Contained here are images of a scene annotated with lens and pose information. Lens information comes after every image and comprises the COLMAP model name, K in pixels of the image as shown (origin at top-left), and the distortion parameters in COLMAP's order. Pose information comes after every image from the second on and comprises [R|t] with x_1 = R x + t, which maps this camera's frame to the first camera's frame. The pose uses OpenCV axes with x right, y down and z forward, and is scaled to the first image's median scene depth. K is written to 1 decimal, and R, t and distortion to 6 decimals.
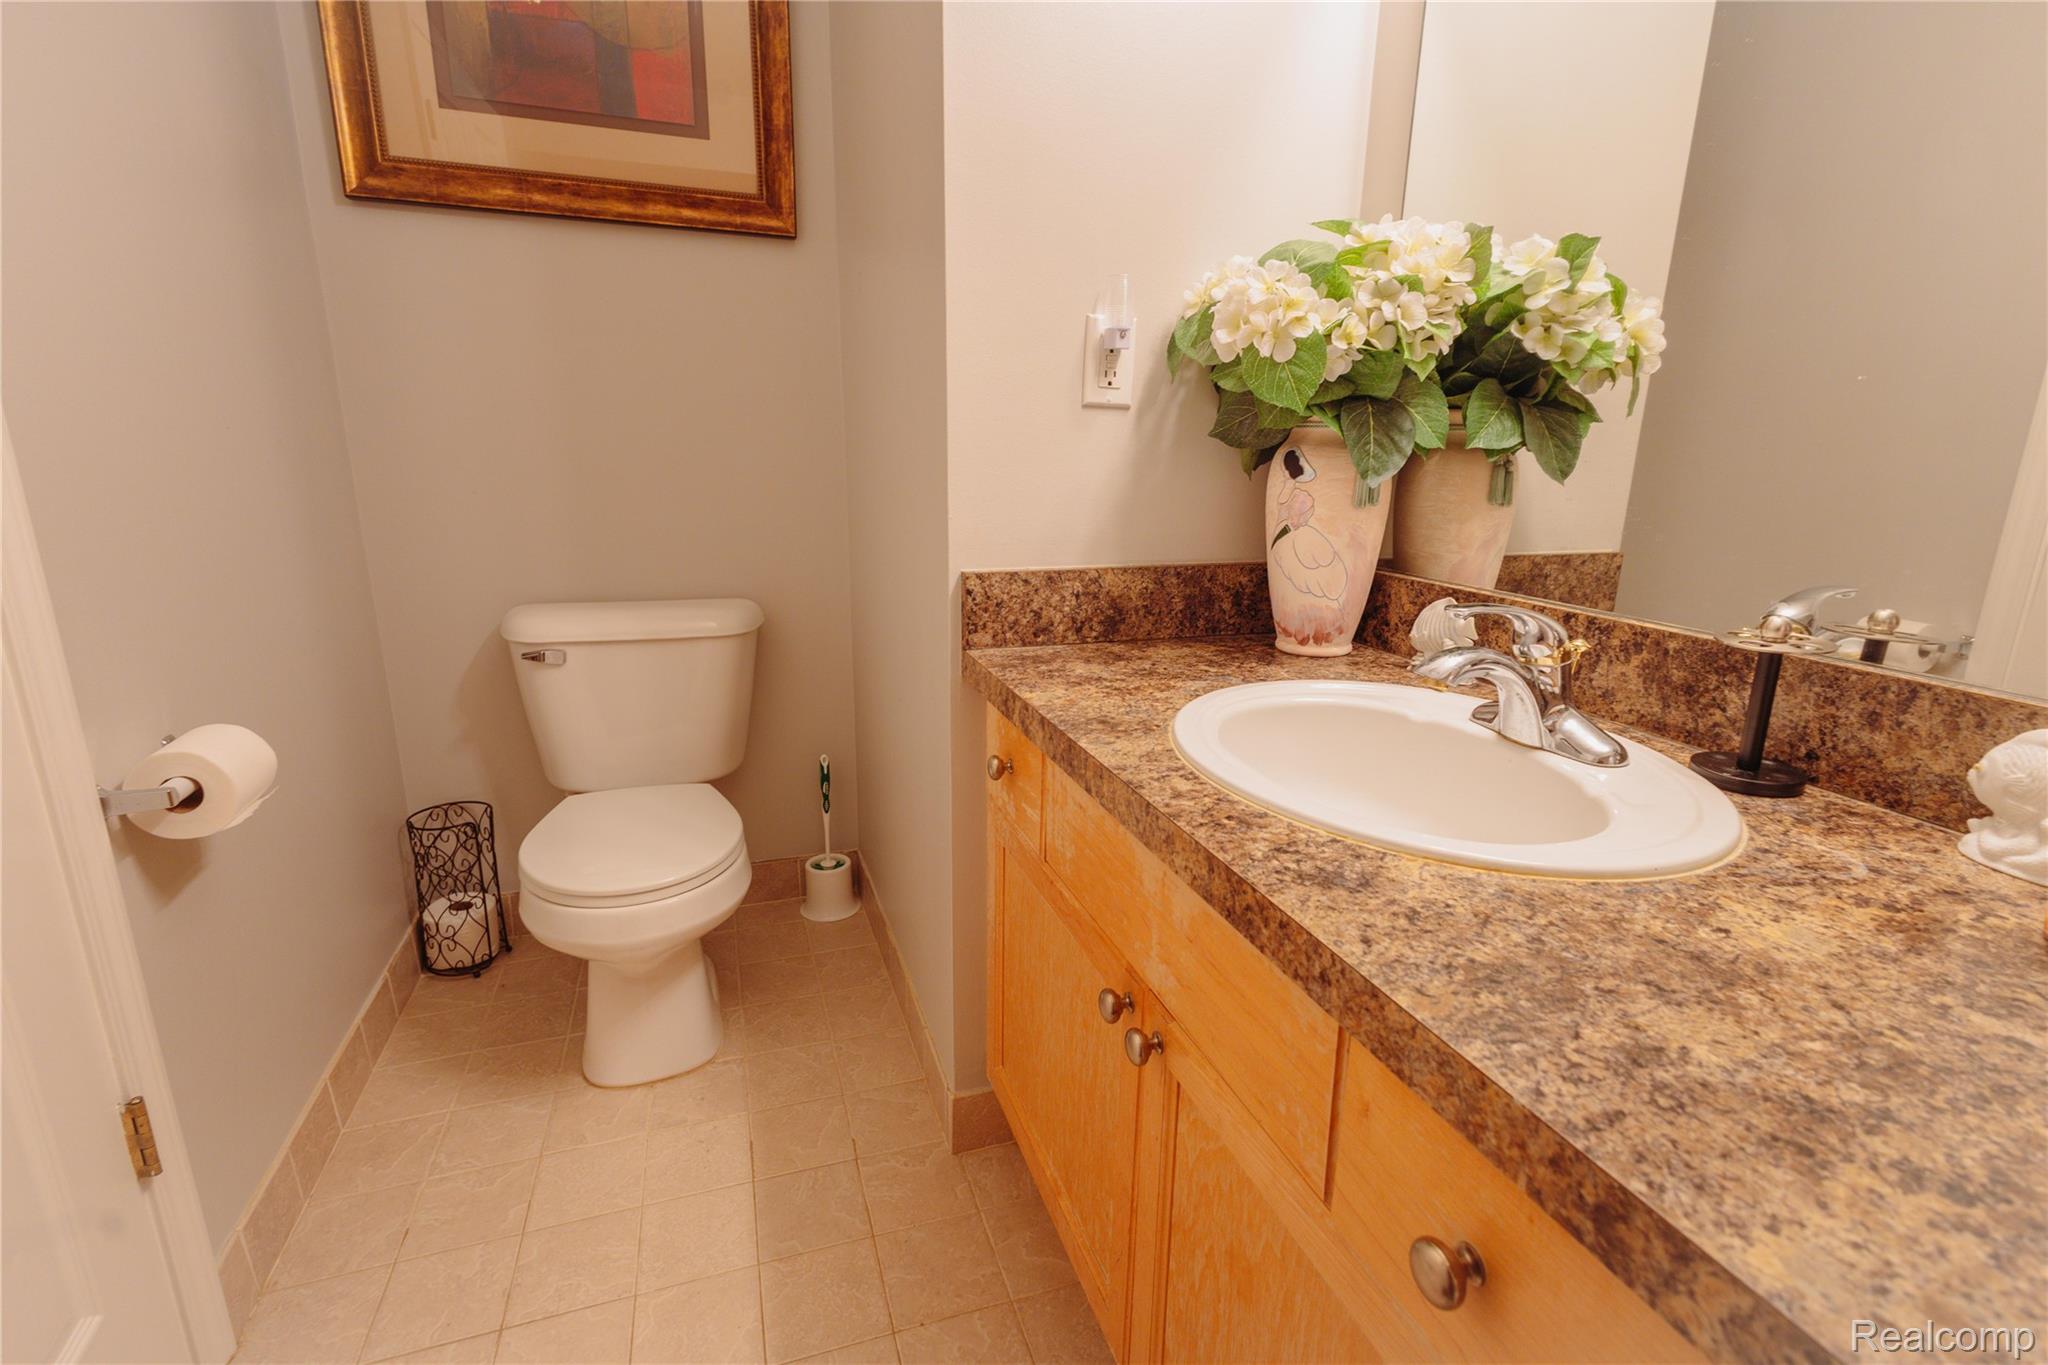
lens RADIAL K [[950.5, 0, 1024.0], [0, 950.5, 682.5], [0, 0, 1]] dist [0.001227, 0.000090]
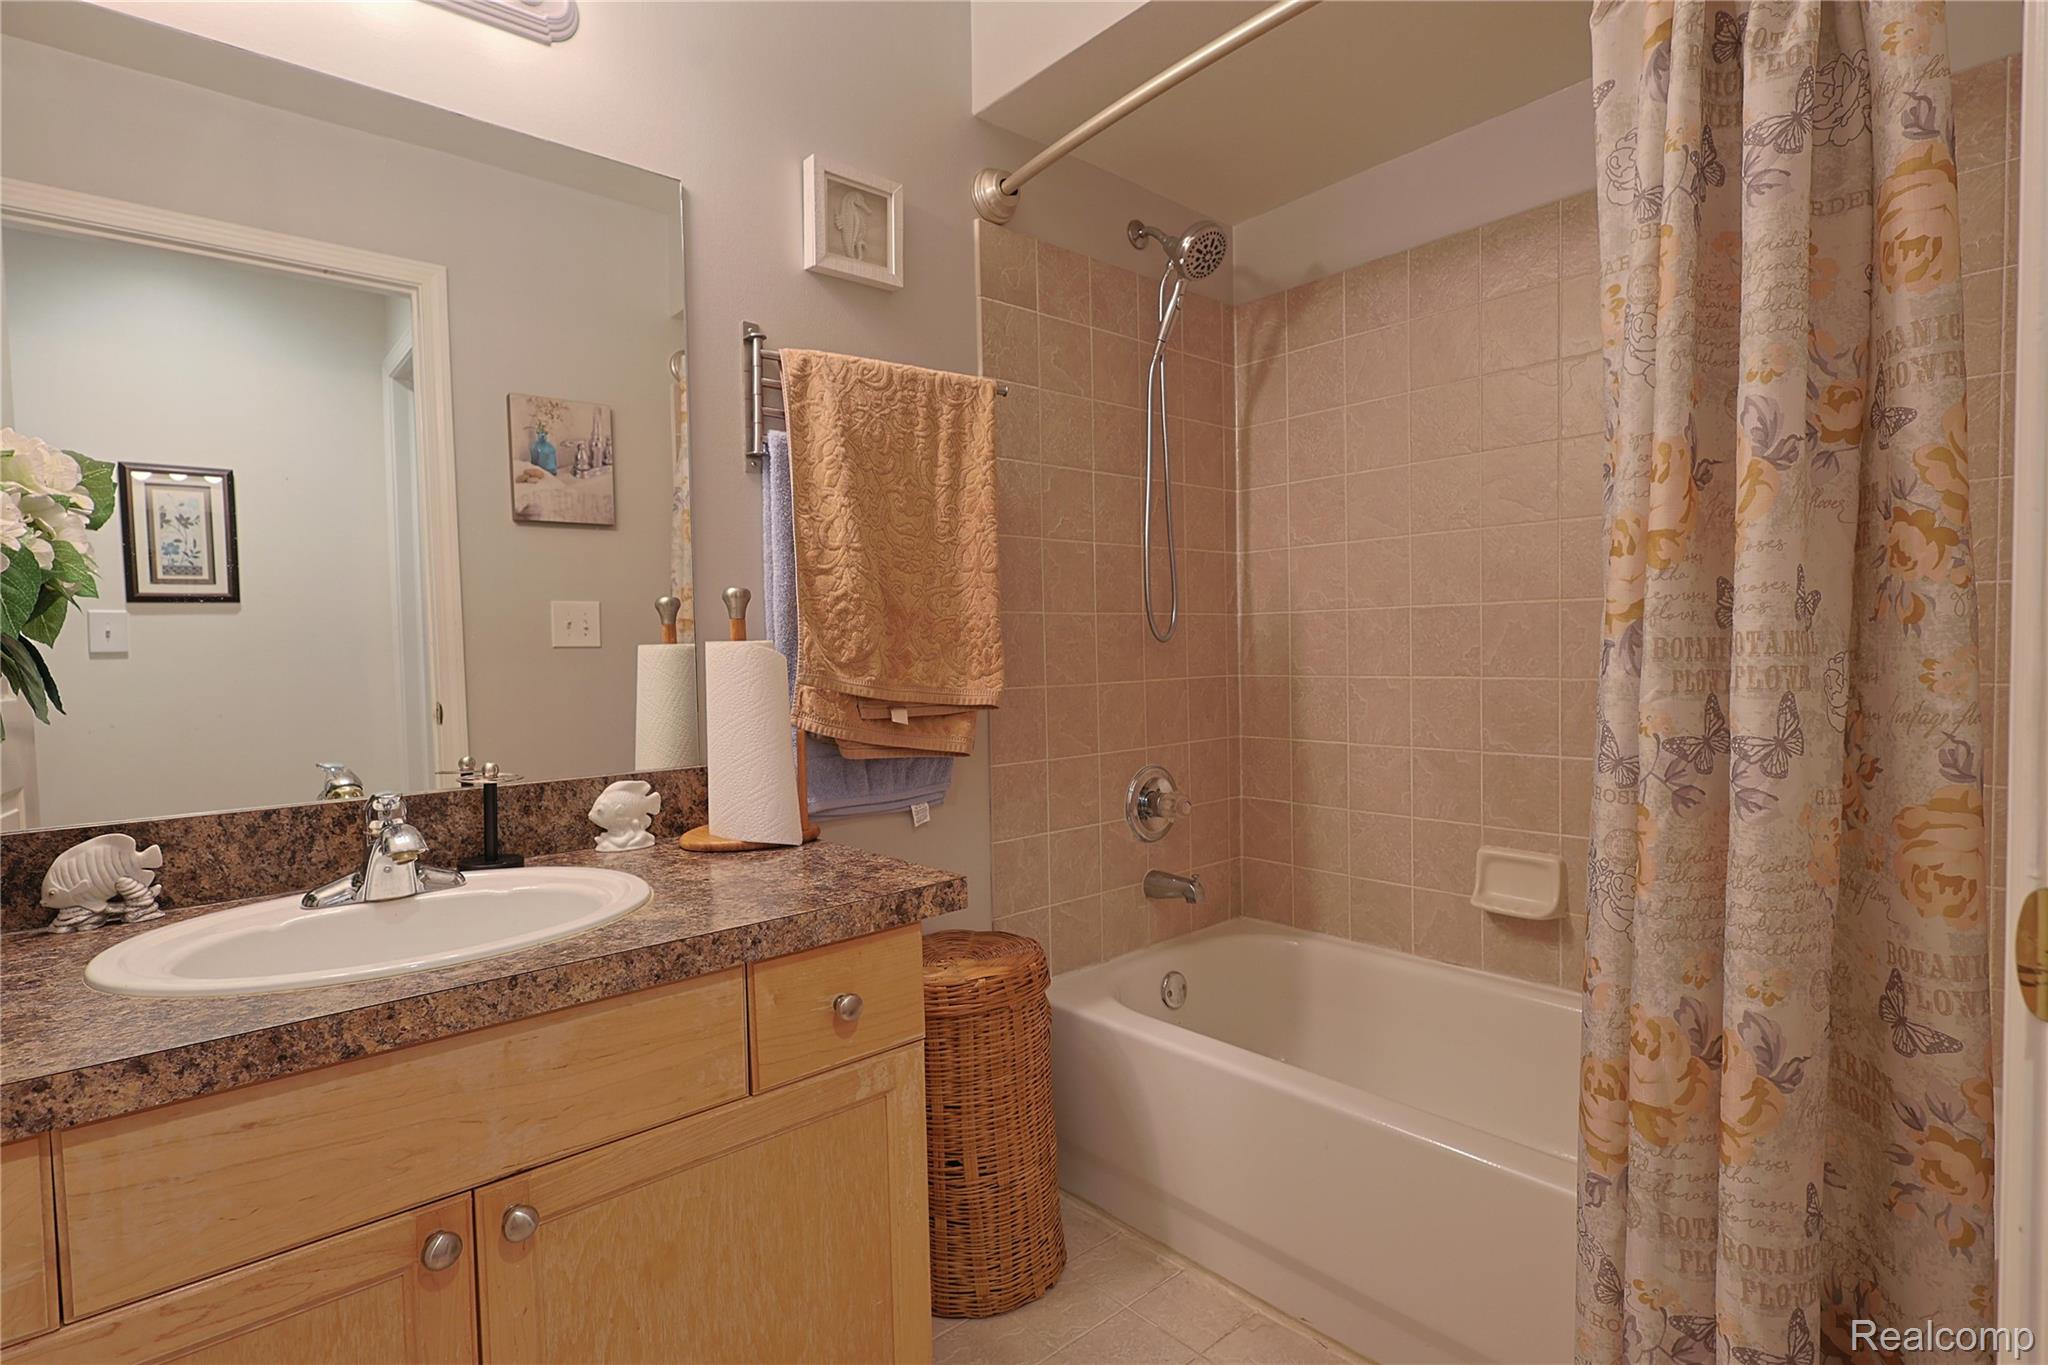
lens RADIAL K [[1001.6, 0, 1024.0], [0, 1001.6, 682.5], [0, 0, 1]] dist [0.001905, 0.000239]
pose [[-0.397240, -0.033625, 0.917099, -1.171703], [0.244931, 0.959195, 0.141260, -0.224098], [-0.884426, 0.280740, -0.372794, 0.799879]]
